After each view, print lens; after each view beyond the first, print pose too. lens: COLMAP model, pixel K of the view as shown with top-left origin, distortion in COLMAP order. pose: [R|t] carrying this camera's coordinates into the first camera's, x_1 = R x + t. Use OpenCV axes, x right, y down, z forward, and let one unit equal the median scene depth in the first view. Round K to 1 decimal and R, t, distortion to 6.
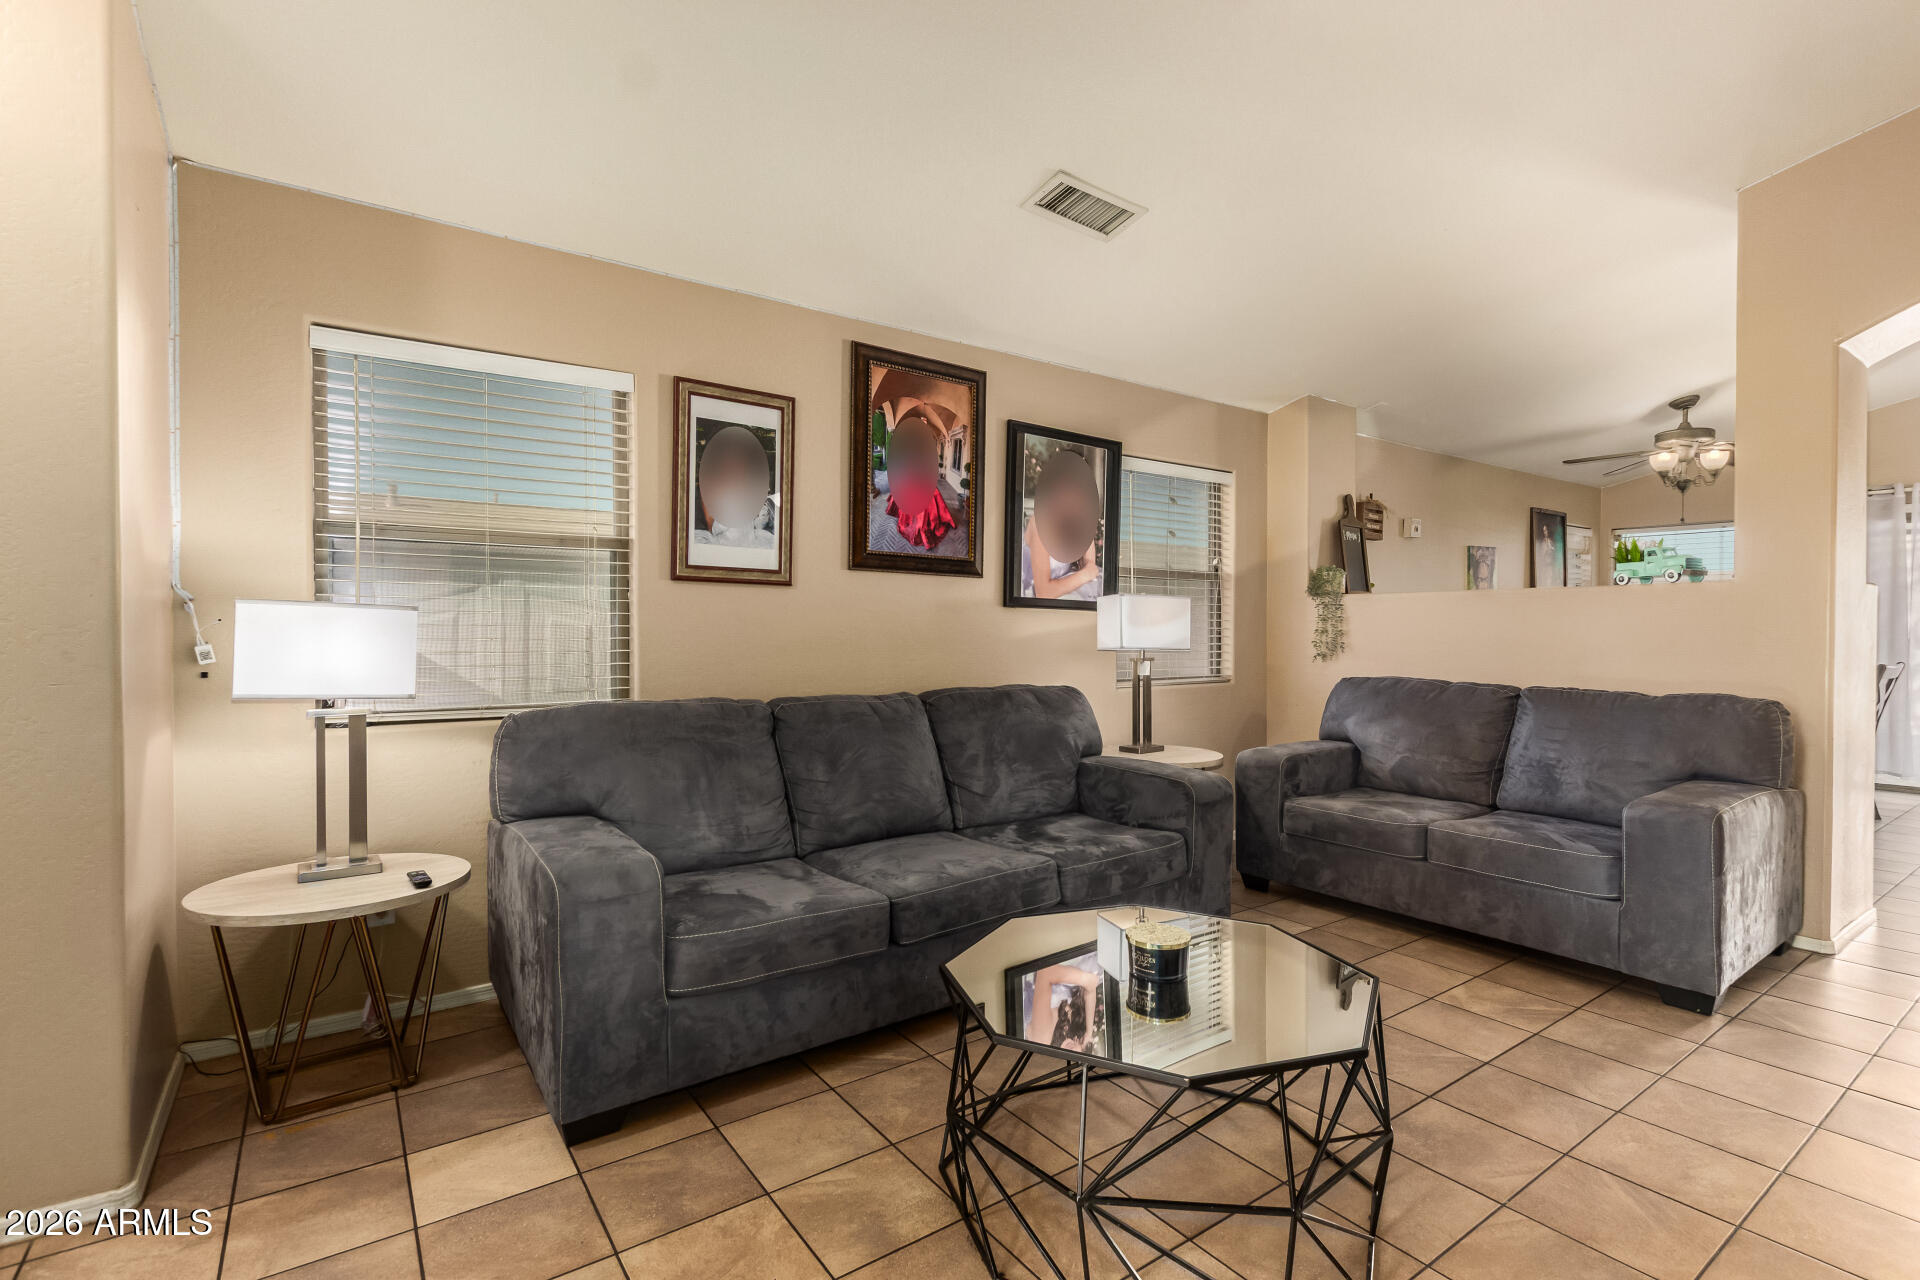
lens RADIAL K [[886.9, 0, 958.1], [0, 886.9, 637.6], [0, 0, 1]] dist [0.002388, 0.000097]
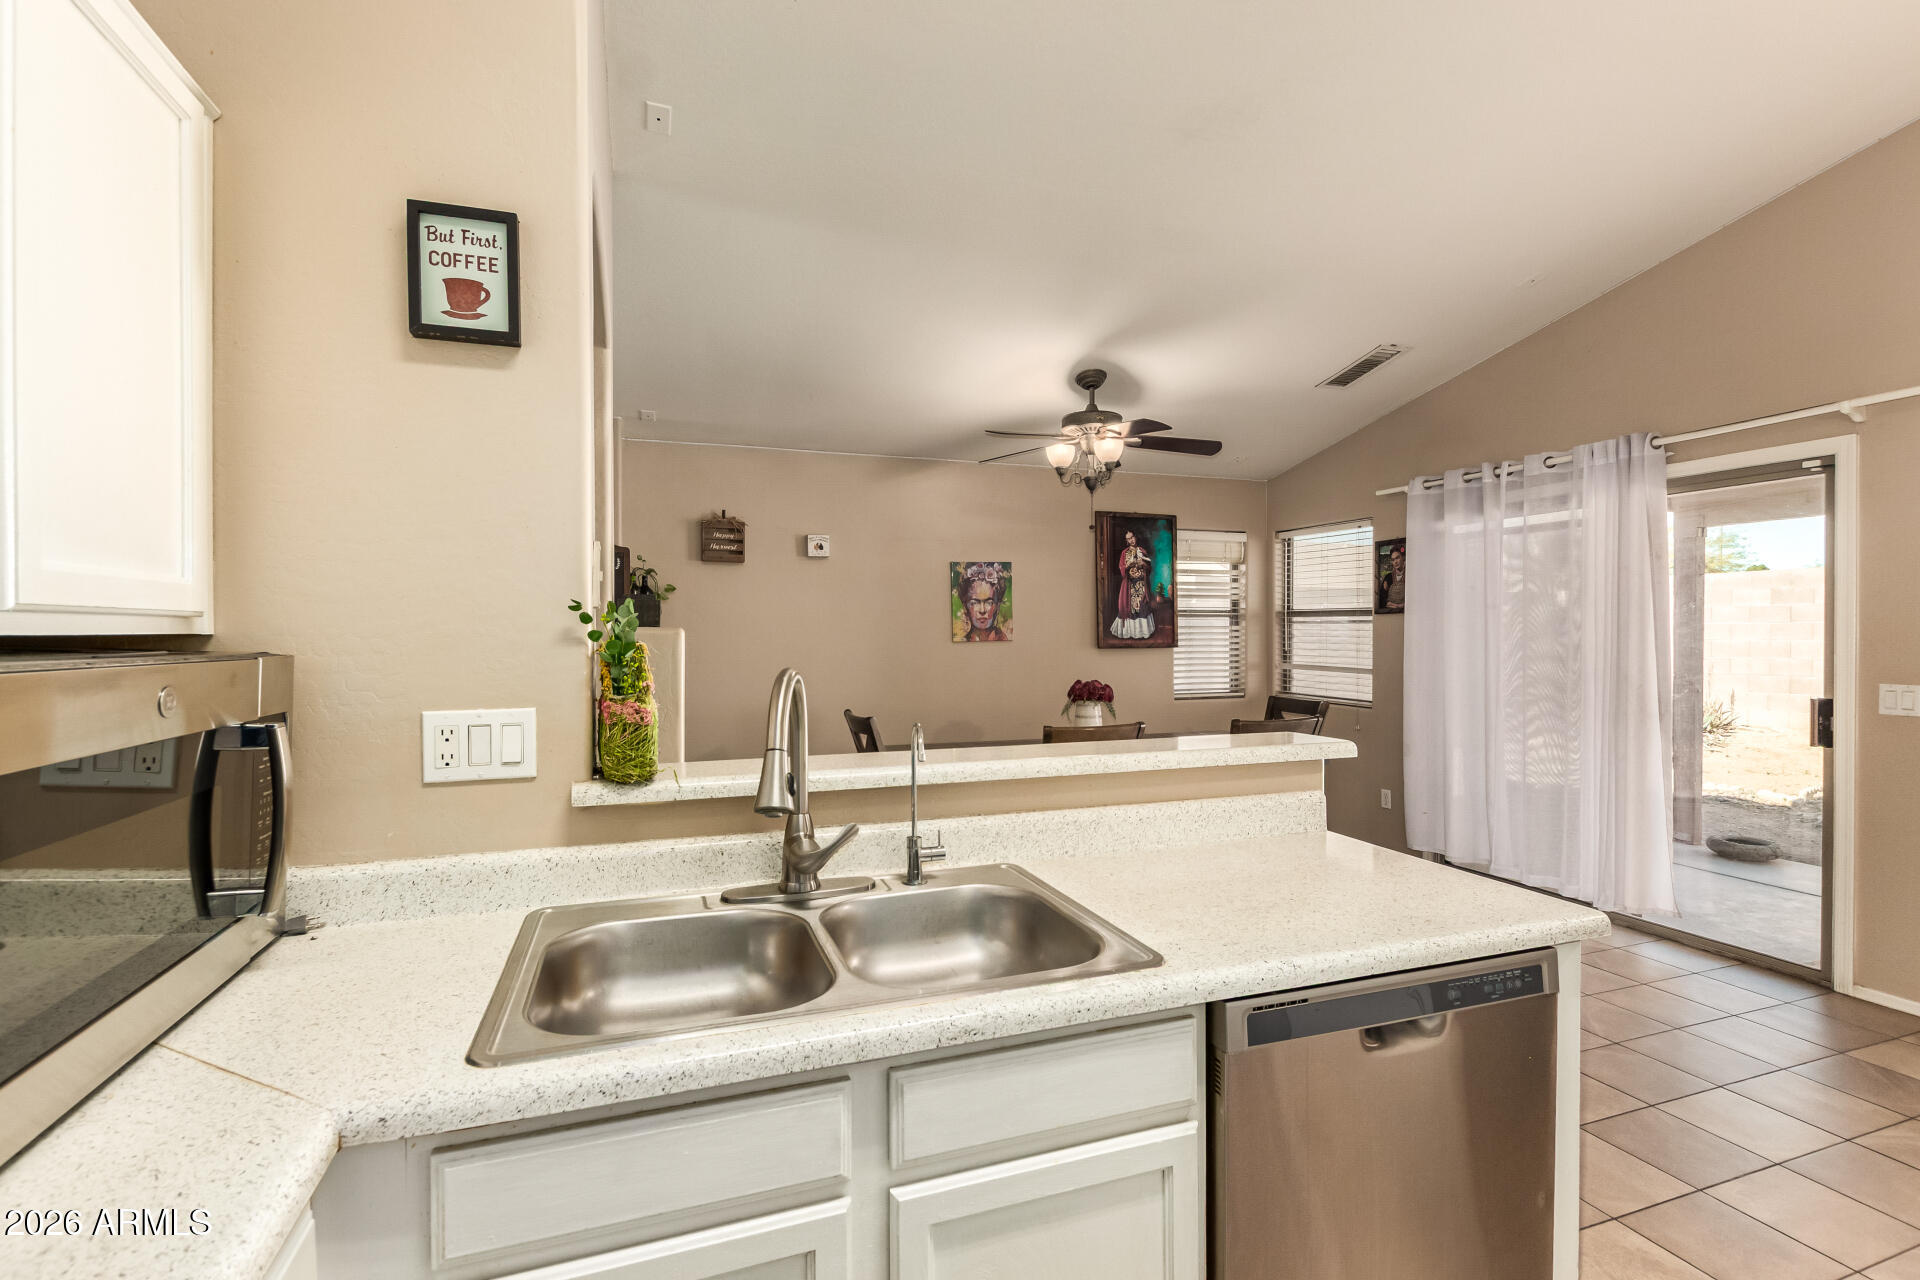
lens RADIAL K [[886.9, 0, 962.3], [0, 886.9, 640.0], [0, 0, 1]] dist [0.002388, 0.000097]
pose [[0.962914, -0.001749, -0.269803, 0.926102], [0.001182, 0.999997, -0.002264, -0.029672], [0.269806, 0.001861, 0.962913, 0.205578]]
